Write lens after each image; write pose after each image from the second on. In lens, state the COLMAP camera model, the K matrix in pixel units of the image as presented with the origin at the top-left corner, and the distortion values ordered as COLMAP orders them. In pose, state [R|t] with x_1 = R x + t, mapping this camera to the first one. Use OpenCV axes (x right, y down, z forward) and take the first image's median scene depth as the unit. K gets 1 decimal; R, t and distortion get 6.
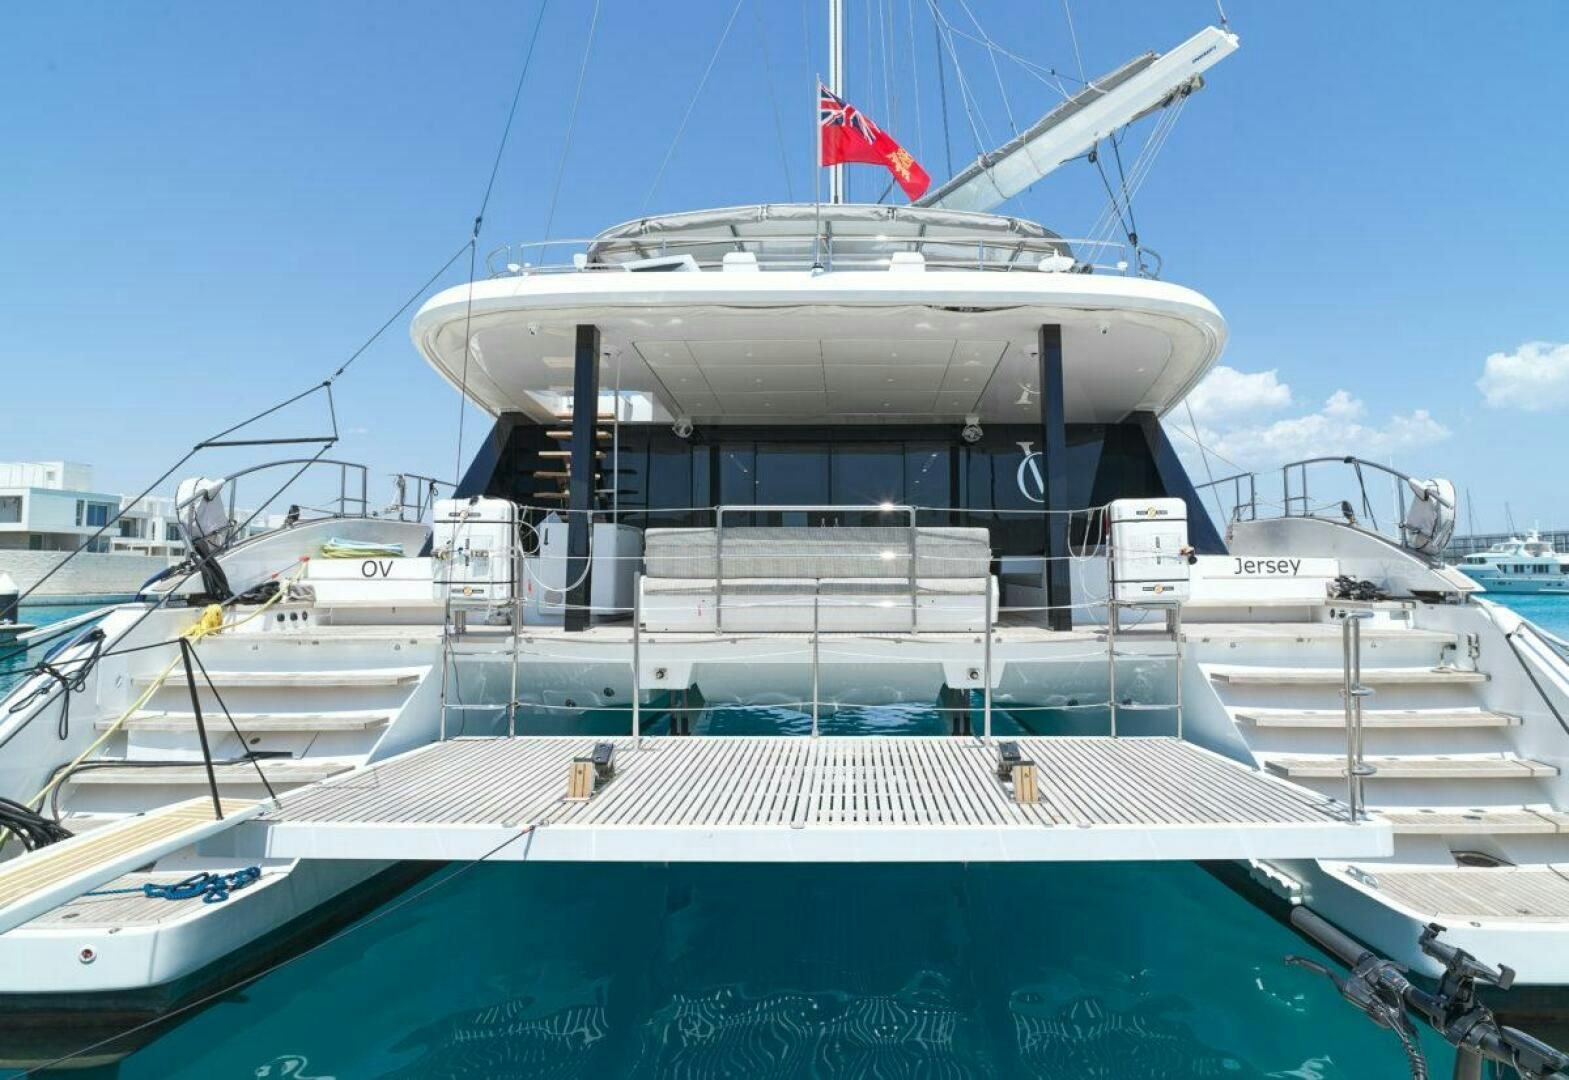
lens RADIAL K [[959.8, 0, 840.0], [0, 959.8, 454.8], [0, 0, 1]] dist [-0.001202, -0.001646]
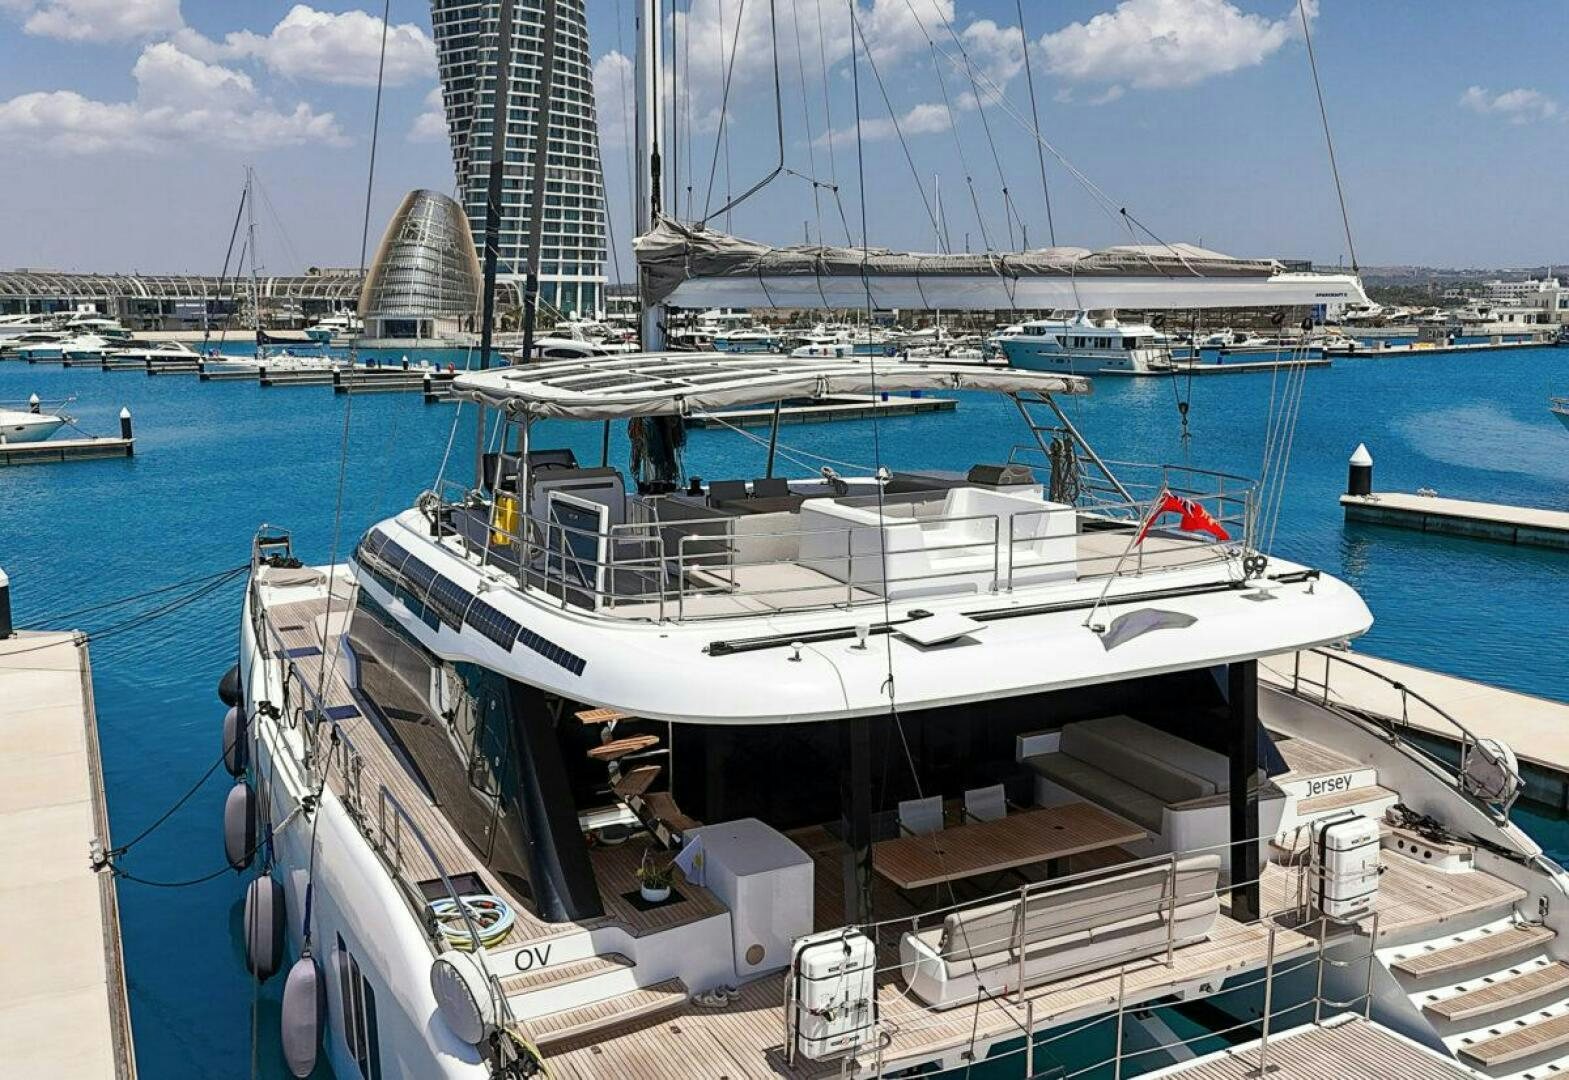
lens RADIAL K [[1505.4, 0, 853.9], [0, 1505.4, 466.0], [0, 0, 1]] dist [0.019337, 0.111443]
pose [[0.881579, -0.057134, 0.468566, -0.825017], [-0.048971, 0.976222, 0.211171, -0.581069], [-0.469489, -0.209110, 0.857819, -0.154143]]
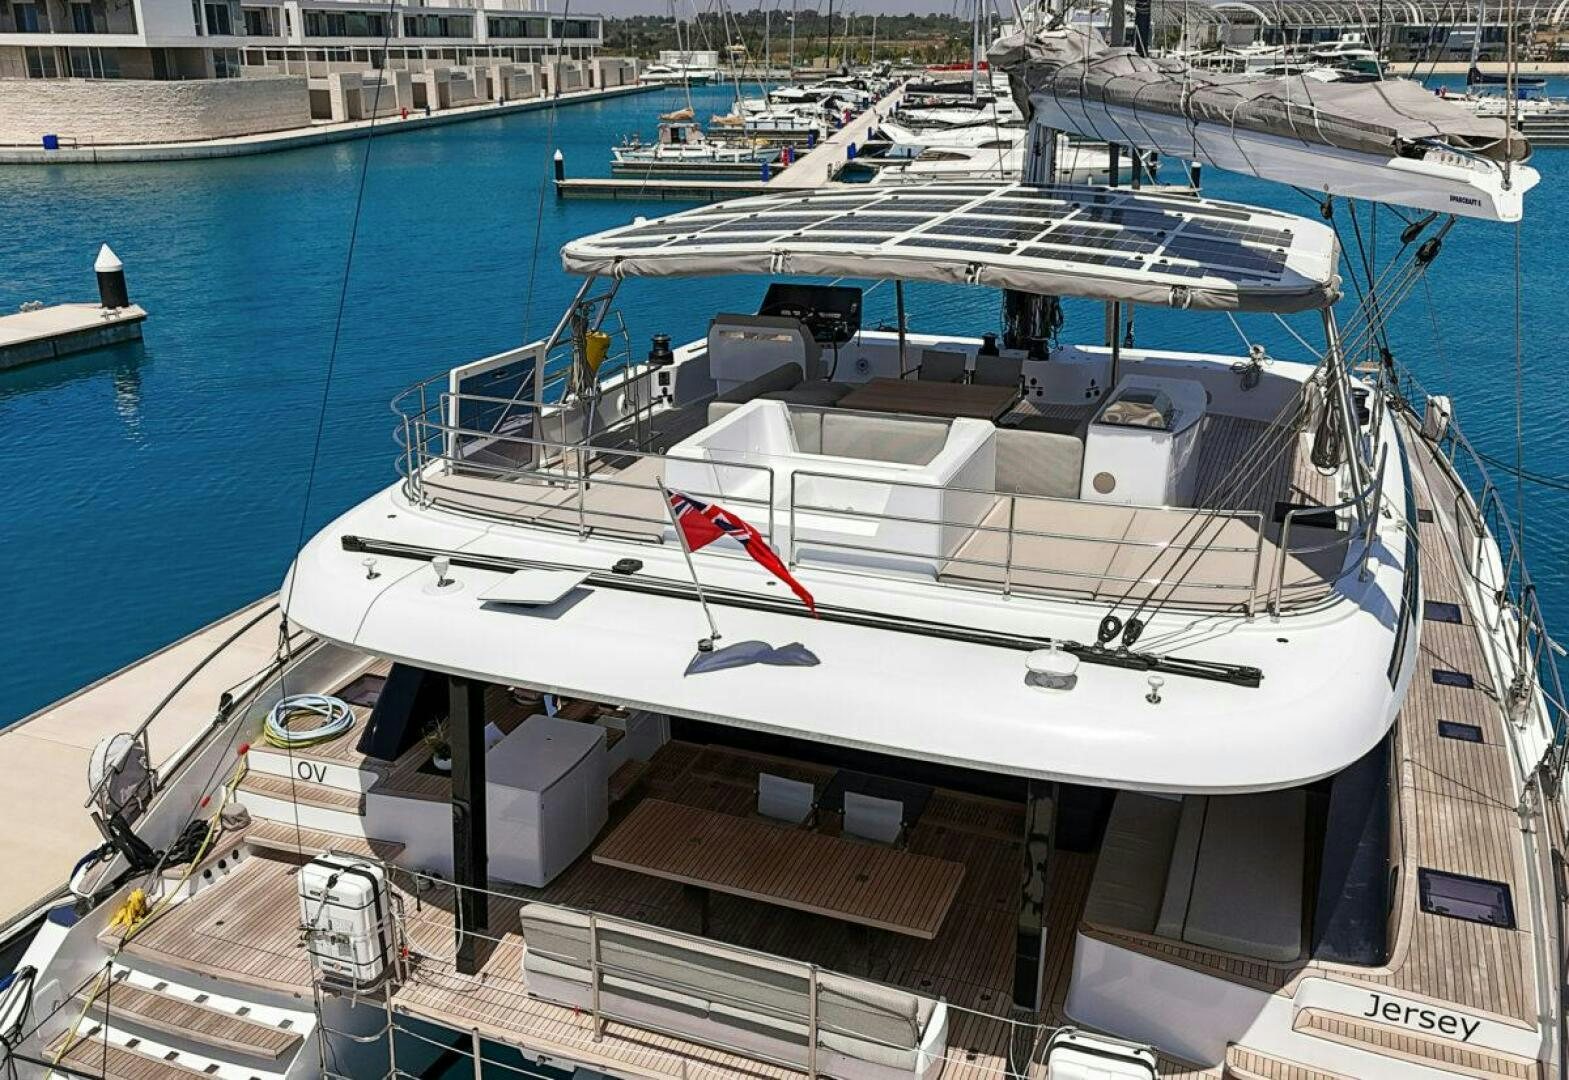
lens RADIAL K [[1490.2, 0, 636.6], [0, 1490.2, 537.4], [0, 0, 1]] dist [0.020826, 0.007708]
pose [[0.916263, 0.124920, -0.380601, 0.301857], [0.050024, 0.907011, 0.418125, -0.651336], [0.397442, -0.402151, 0.824812, 0.055448]]
